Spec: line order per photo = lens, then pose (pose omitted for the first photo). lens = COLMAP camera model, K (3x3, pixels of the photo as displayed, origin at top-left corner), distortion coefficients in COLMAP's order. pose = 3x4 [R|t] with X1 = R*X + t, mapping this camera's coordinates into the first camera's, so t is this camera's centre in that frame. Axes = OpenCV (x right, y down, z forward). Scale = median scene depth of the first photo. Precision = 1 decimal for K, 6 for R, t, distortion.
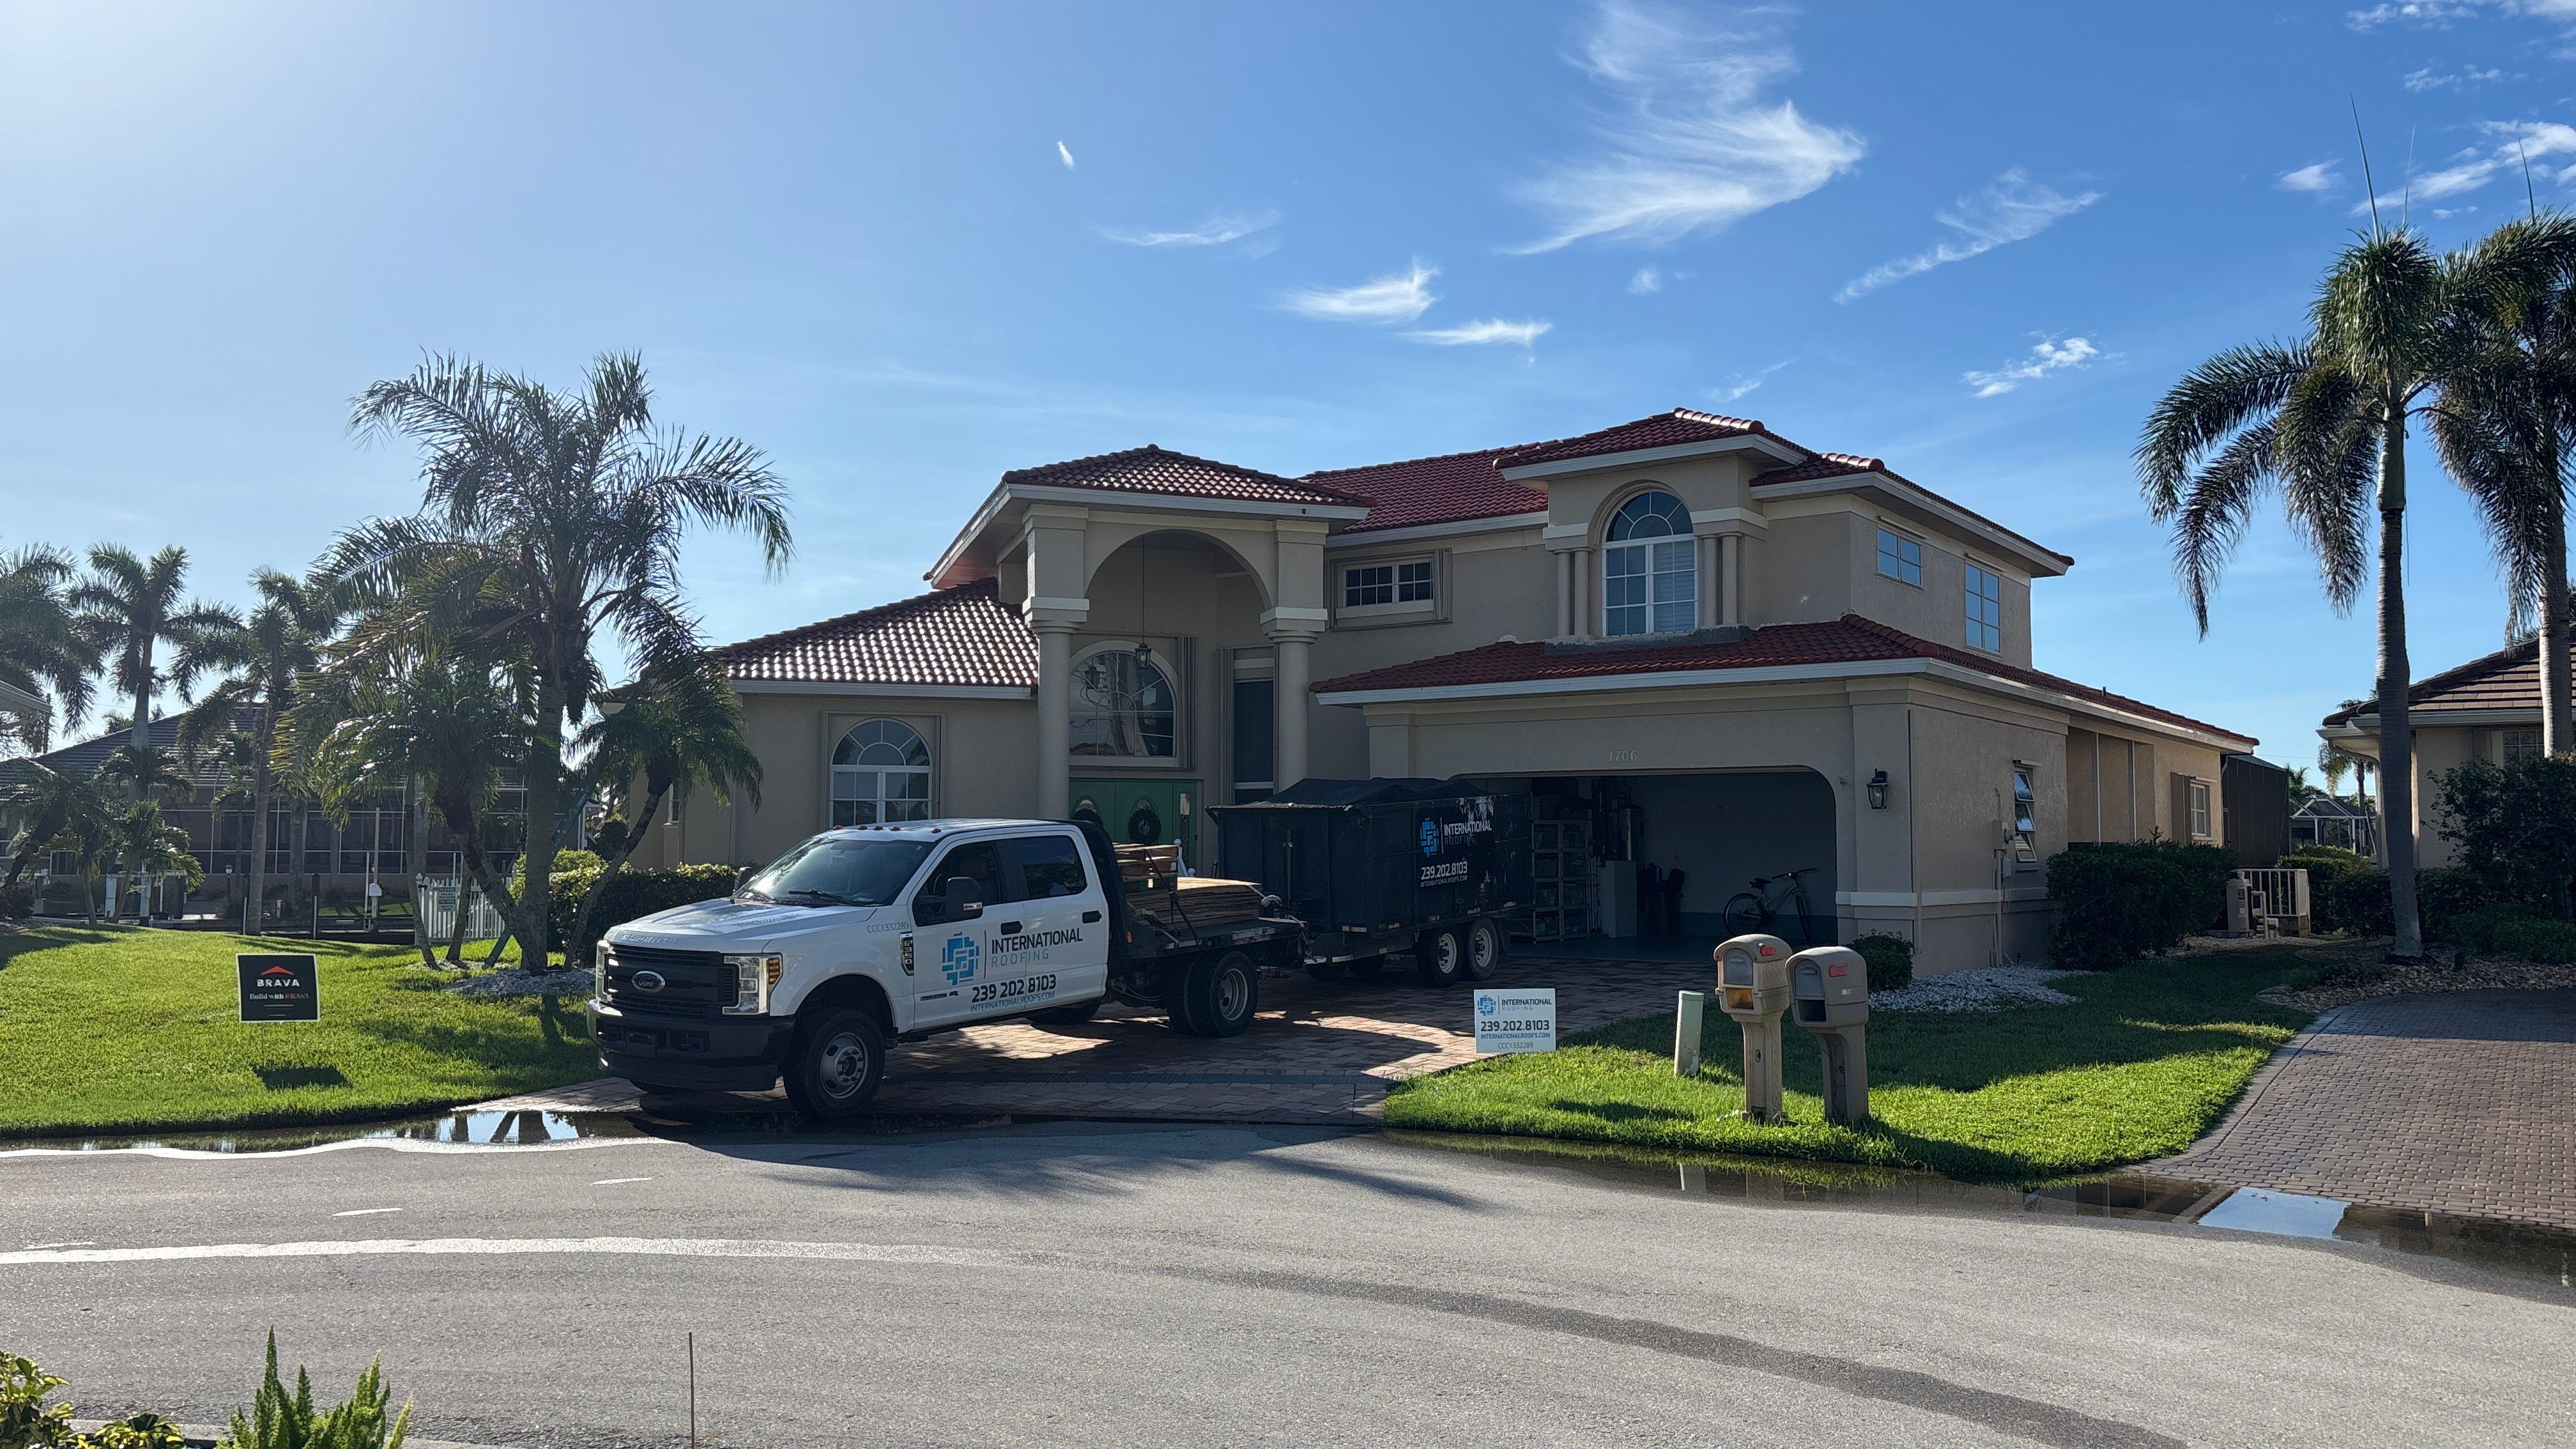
lens RADIAL K [[1909.6, 0, 1269.2], [0, 1909.6, 739.9], [0, 0, 1]] dist [0.093455, -0.145301]
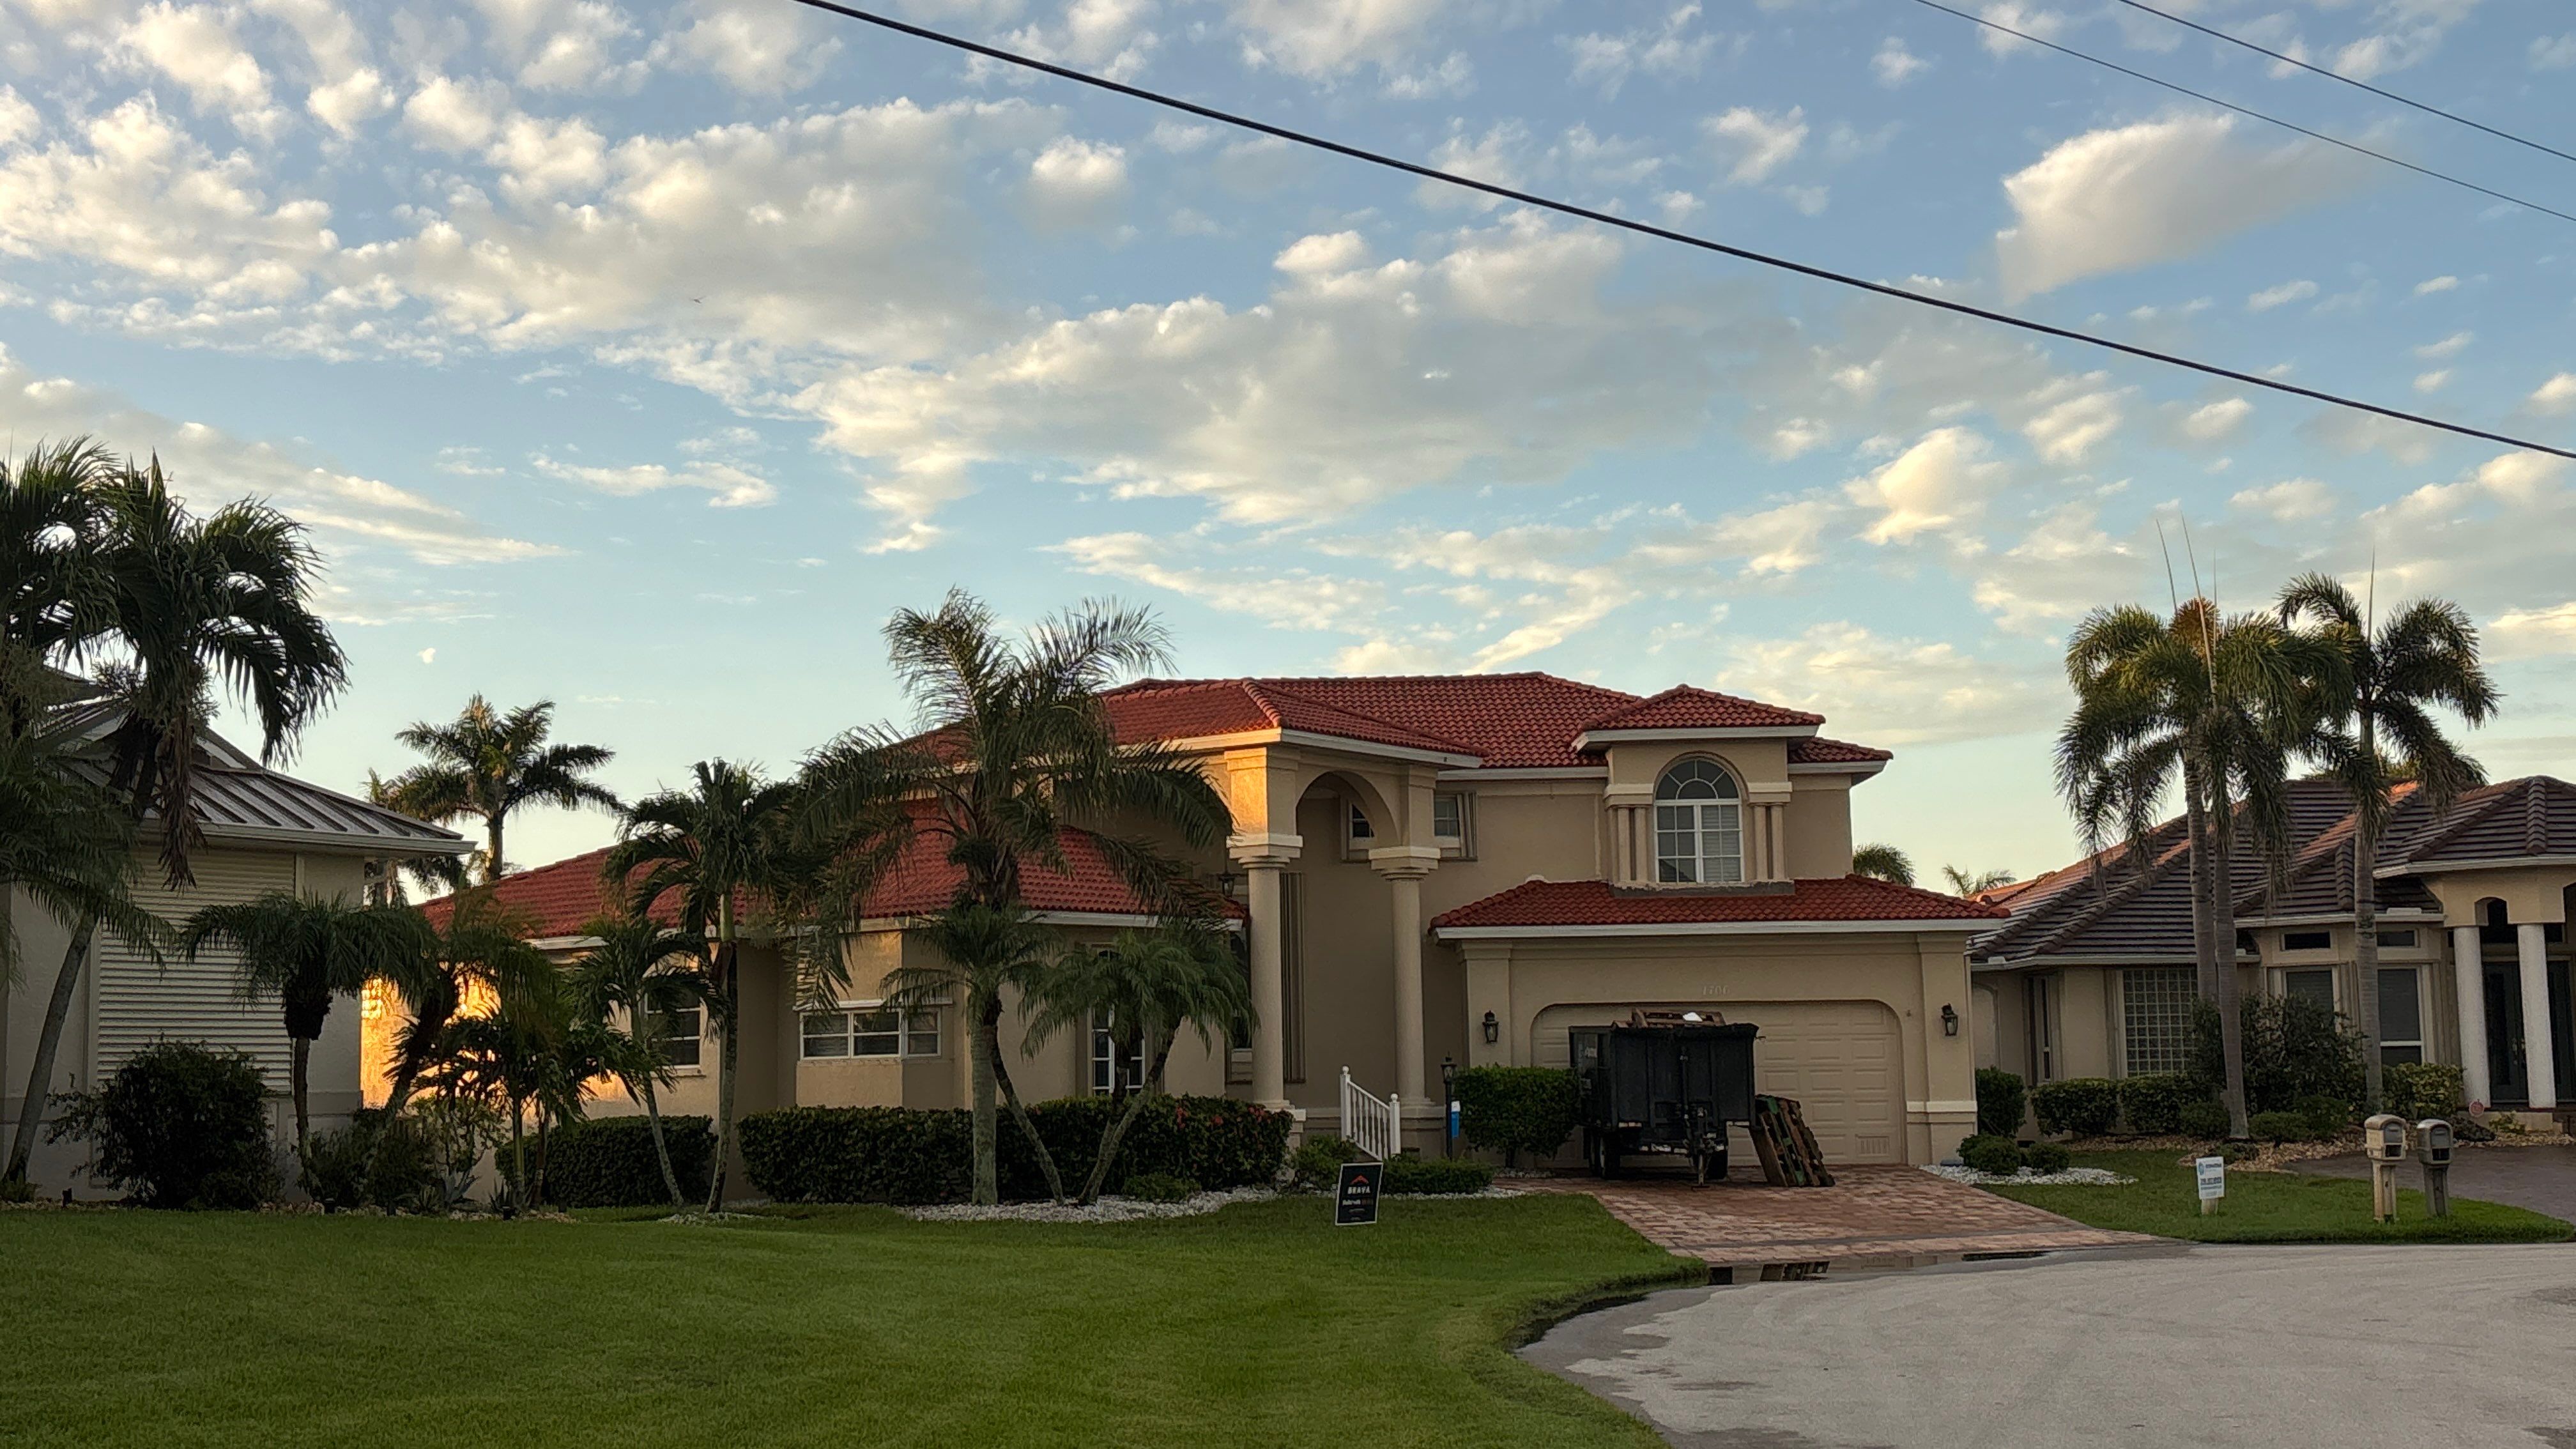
lens RADIAL K [[2881.9, 0, 1288.0], [0, 2881.9, 724.5], [0, 0, 1]] dist [0.197178, -0.750438]
pose [[0.812807, 0.054258, 0.580001, -1.008076], [-0.015179, 0.997287, -0.072024, -0.020639], [-0.582336, 0.049737, 0.811425, -0.272764]]
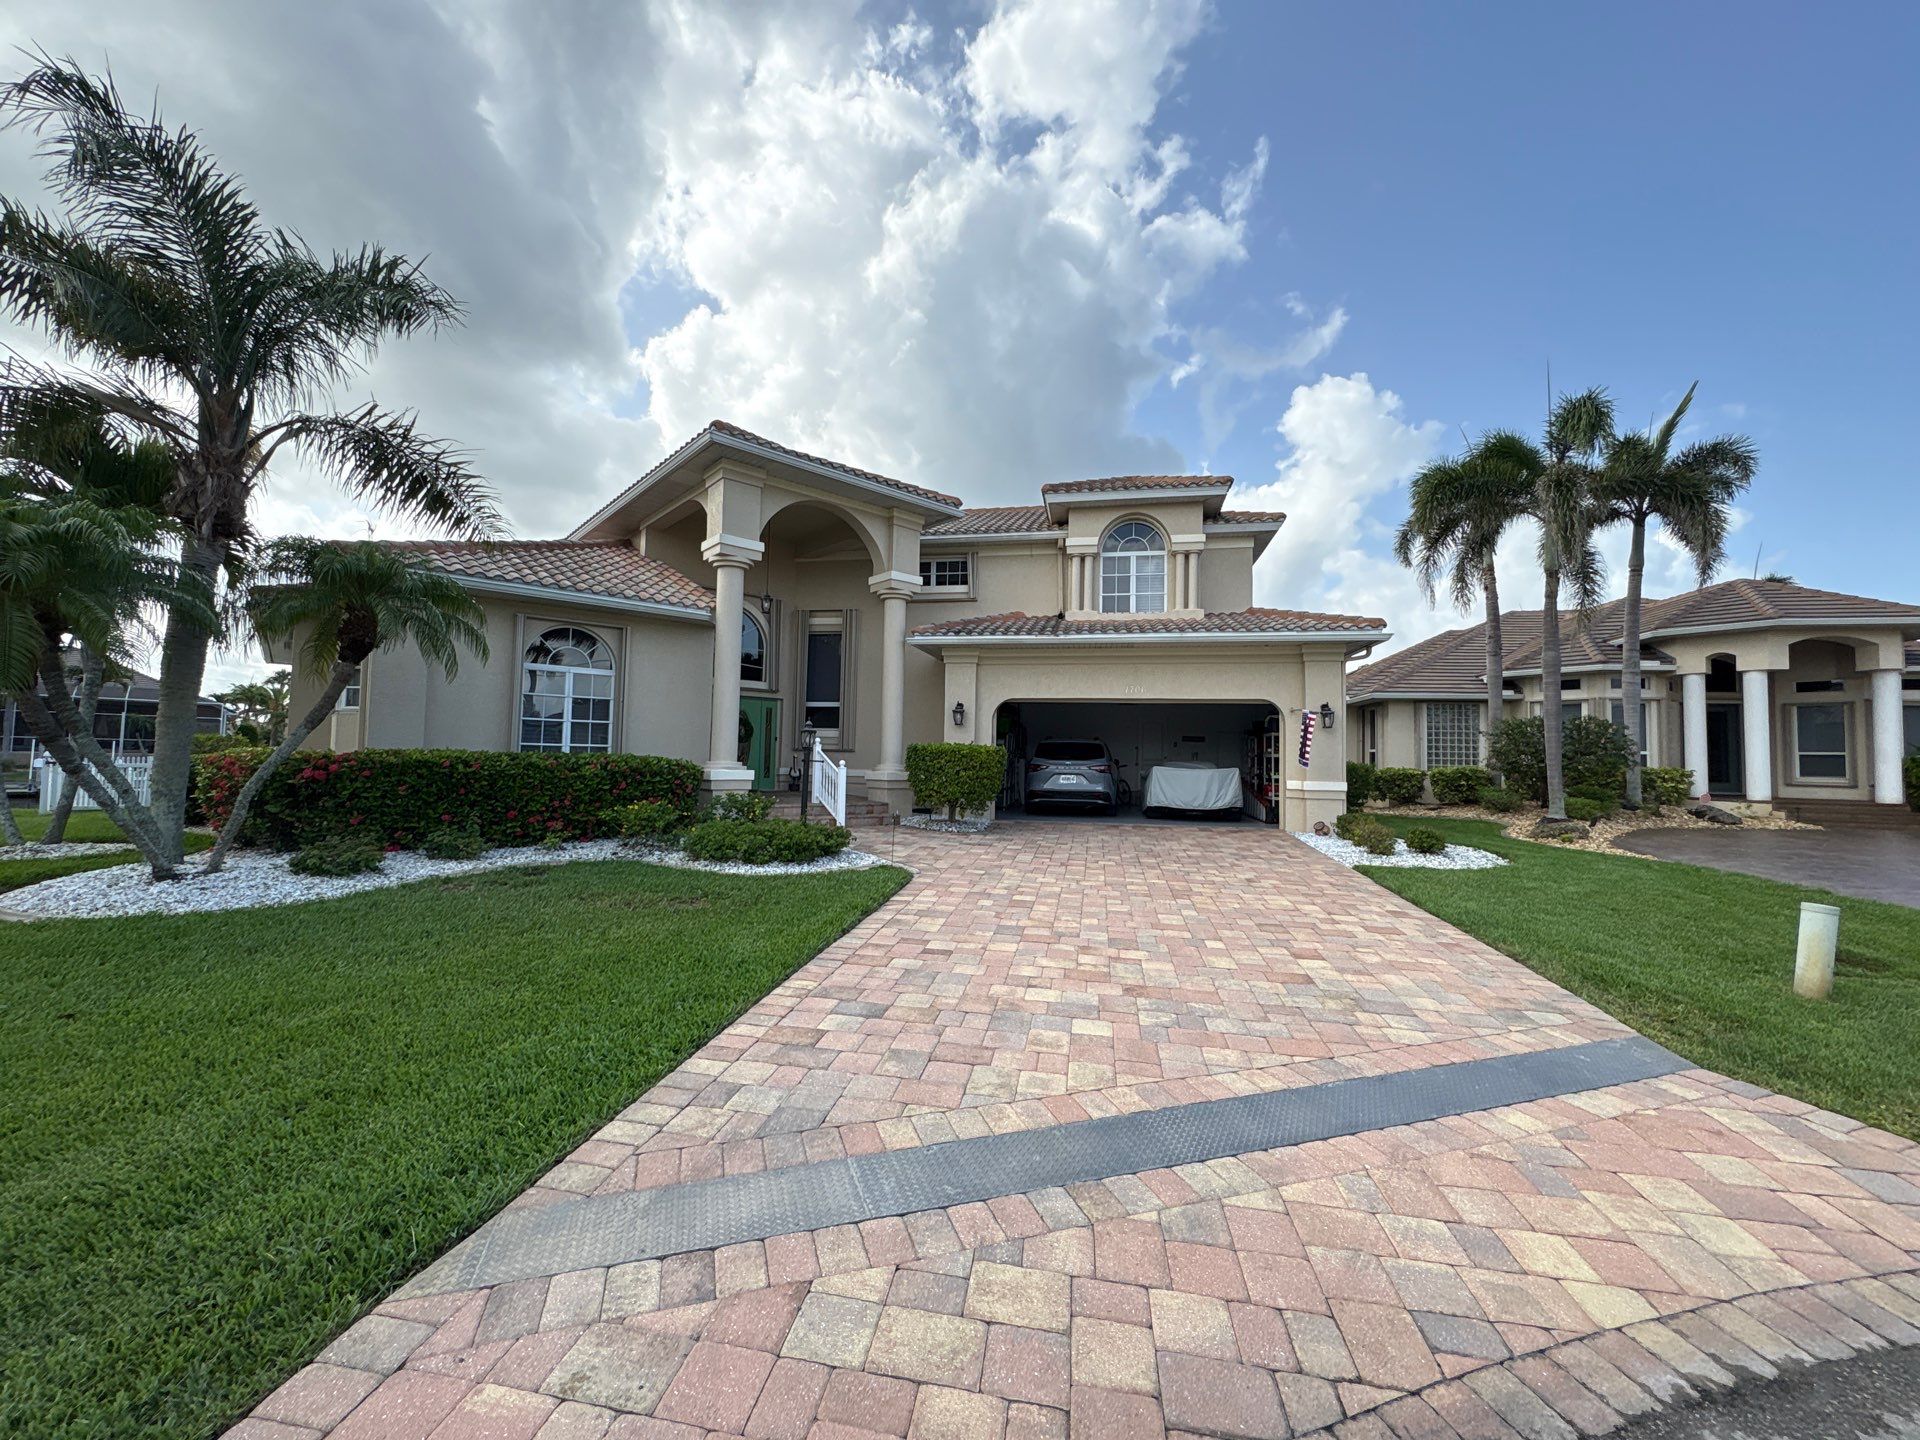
lens RADIAL K [[766.8, 0, 960.0], [0, 766.8, 720.0], [0, 0, 1]] dist [-0.002318, 0.000168]
pose [[0.907826, 0.037147, 0.417699, -0.182081], [-0.042530, 0.999089, 0.003584, 0.034385], [-0.417185, -0.021018, 0.908579, 0.486310]]
